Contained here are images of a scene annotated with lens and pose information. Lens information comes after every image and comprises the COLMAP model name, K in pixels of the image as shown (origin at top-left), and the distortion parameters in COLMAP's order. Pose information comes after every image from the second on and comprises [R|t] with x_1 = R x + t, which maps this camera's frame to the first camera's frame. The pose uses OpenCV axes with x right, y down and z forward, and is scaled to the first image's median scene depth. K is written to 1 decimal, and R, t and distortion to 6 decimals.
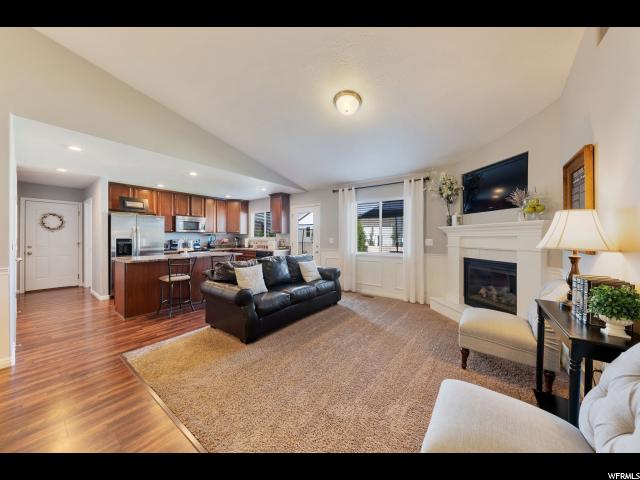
lens RADIAL K [[220.6, 0, 321.9], [0, 220.6, 237.8], [0, 0, 1]] dist [0.004405, -0.000545]
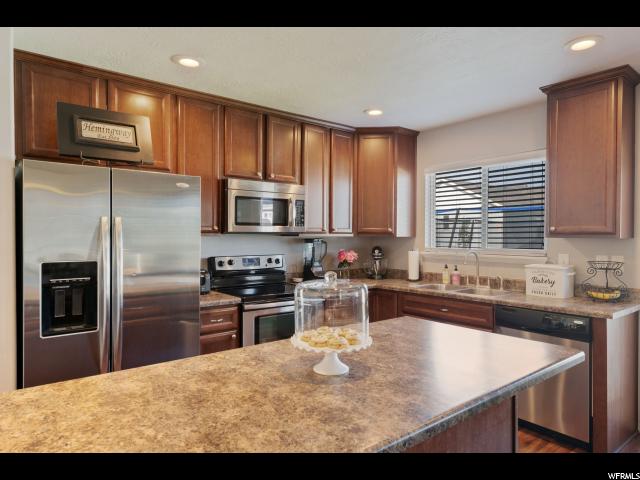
lens RADIAL K [[424.5, 0, 320.8], [0, 424.5, 236.5], [0, 0, 1]] dist [0.005864, 0.001524]
pose [[0.959888, 0.004703, -0.280344, -0.489089], [-0.004640, 0.999989, 0.000886, -0.028520], [0.280345, 0.000450, 0.959899, 0.622887]]
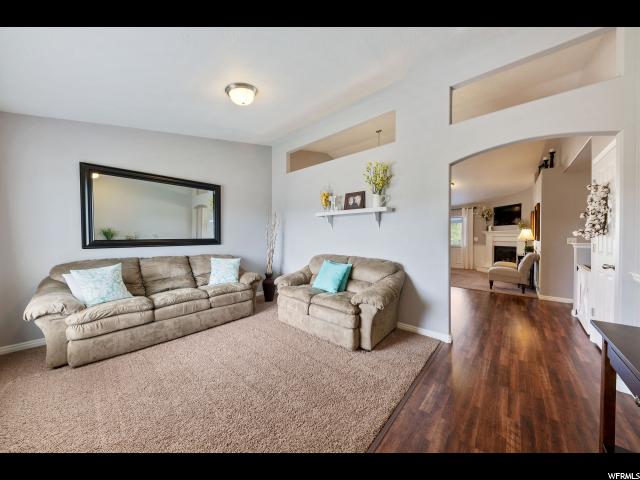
lens RADIAL K [[220.6, 0, 320.5], [0, 220.6, 239.7], [0, 0, 1]] dist [0.004405, -0.000545]
pose [[0.996793, 0.002042, -0.079991, -0.687190], [-0.001363, 0.999963, 0.008546, 0.010083], [0.080006, -0.008409, 0.996759, -1.008823]]
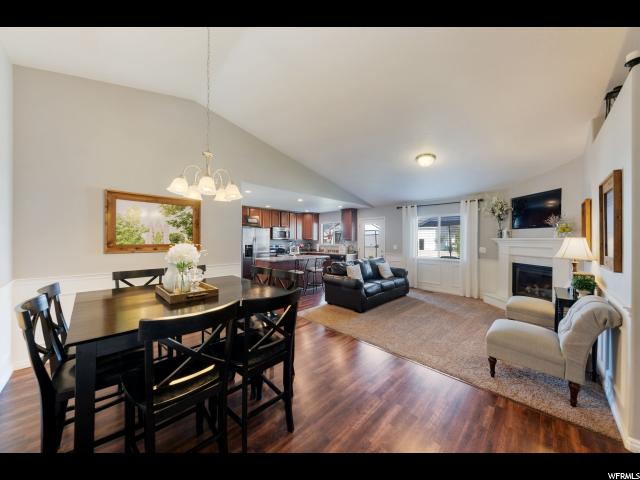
lens RADIAL K [[220.6, 0, 323.4], [0, 220.6, 240.0], [0, 0, 1]] dist [0.004405, -0.000545]
pose [[0.987791, 0.003687, -0.155743, -0.194801], [-0.003967, 0.999991, -0.001488, -0.028156], [0.155736, 0.002088, 0.987796, -0.351138]]
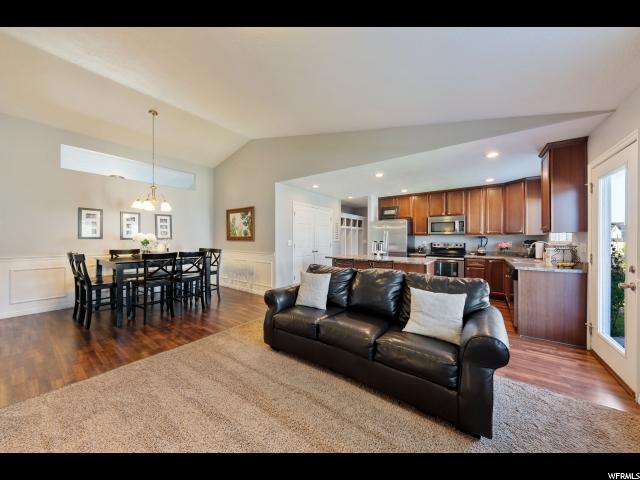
lens RADIAL K [[220.6, 0, 322.1], [0, 220.6, 240.2], [0, 0, 1]] dist [0.004405, -0.000545]
pose [[0.009627, 0.001386, -0.999953, 0.360934], [-0.007034, 0.999974, 0.001318, 0.000075], [0.999929, 0.007021, 0.009636, 0.683755]]
